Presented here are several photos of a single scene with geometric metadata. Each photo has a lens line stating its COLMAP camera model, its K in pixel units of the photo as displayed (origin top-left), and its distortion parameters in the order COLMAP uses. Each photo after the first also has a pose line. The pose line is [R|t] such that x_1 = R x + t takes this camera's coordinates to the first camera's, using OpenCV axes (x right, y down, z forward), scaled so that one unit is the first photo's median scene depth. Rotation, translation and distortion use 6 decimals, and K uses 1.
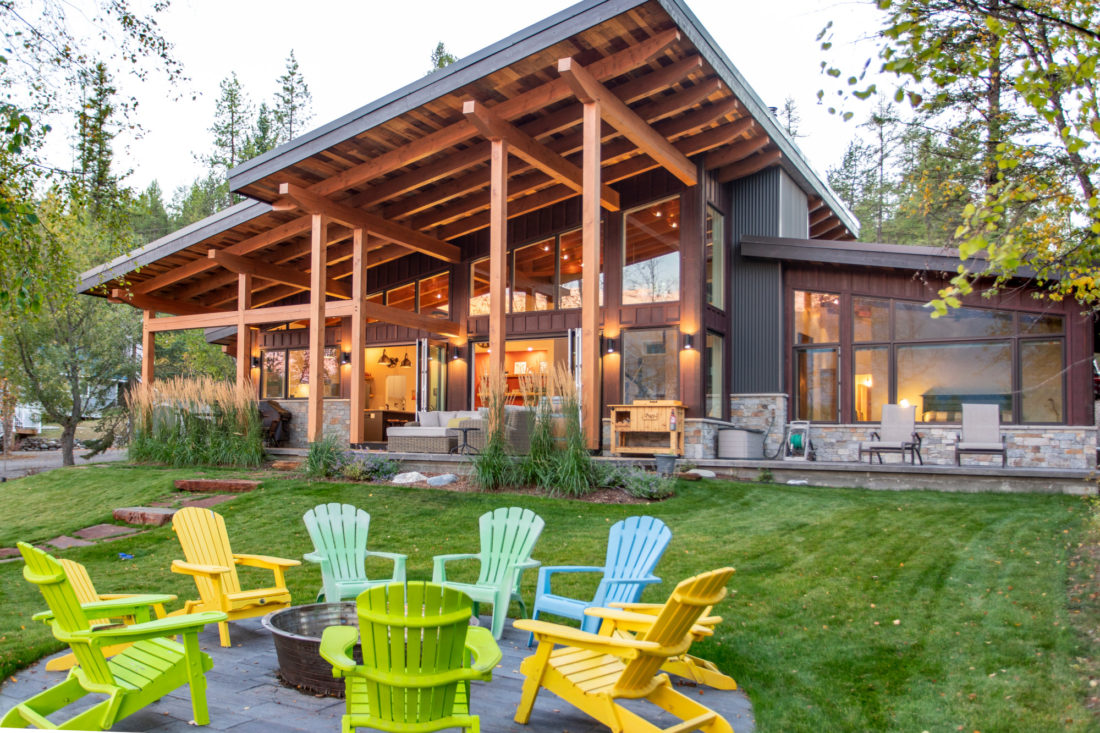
lens RADIAL K [[836.1, 0, 425.5], [0, 836.1, 426.7], [0, 0, 1]] dist [-0.001666, -0.004797]
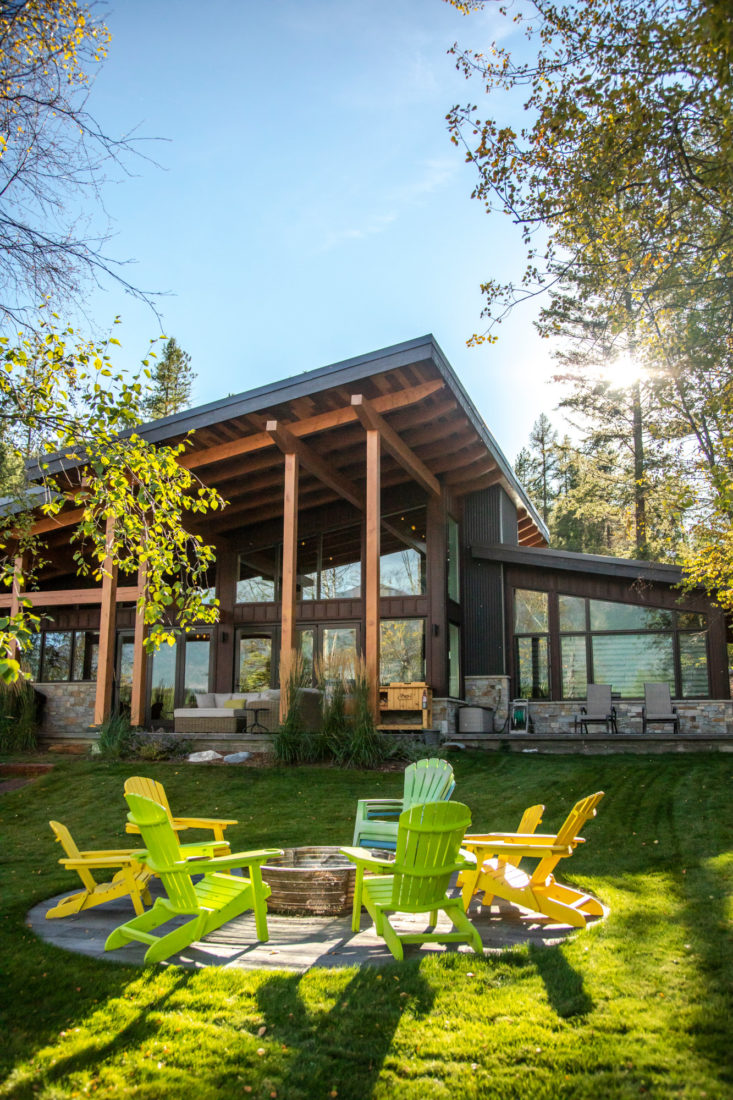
lens RADIAL K [[855.2, 0, 373.8], [0, 855.2, 611.4], [0, 0, 1]] dist [-0.074906, 0.002974]
pose [[0.953288, 0.020500, 0.301367, -0.115939], [0.014013, 0.993619, -0.111915, 0.001981], [-0.301738, 0.110910, 0.946918, -0.082891]]
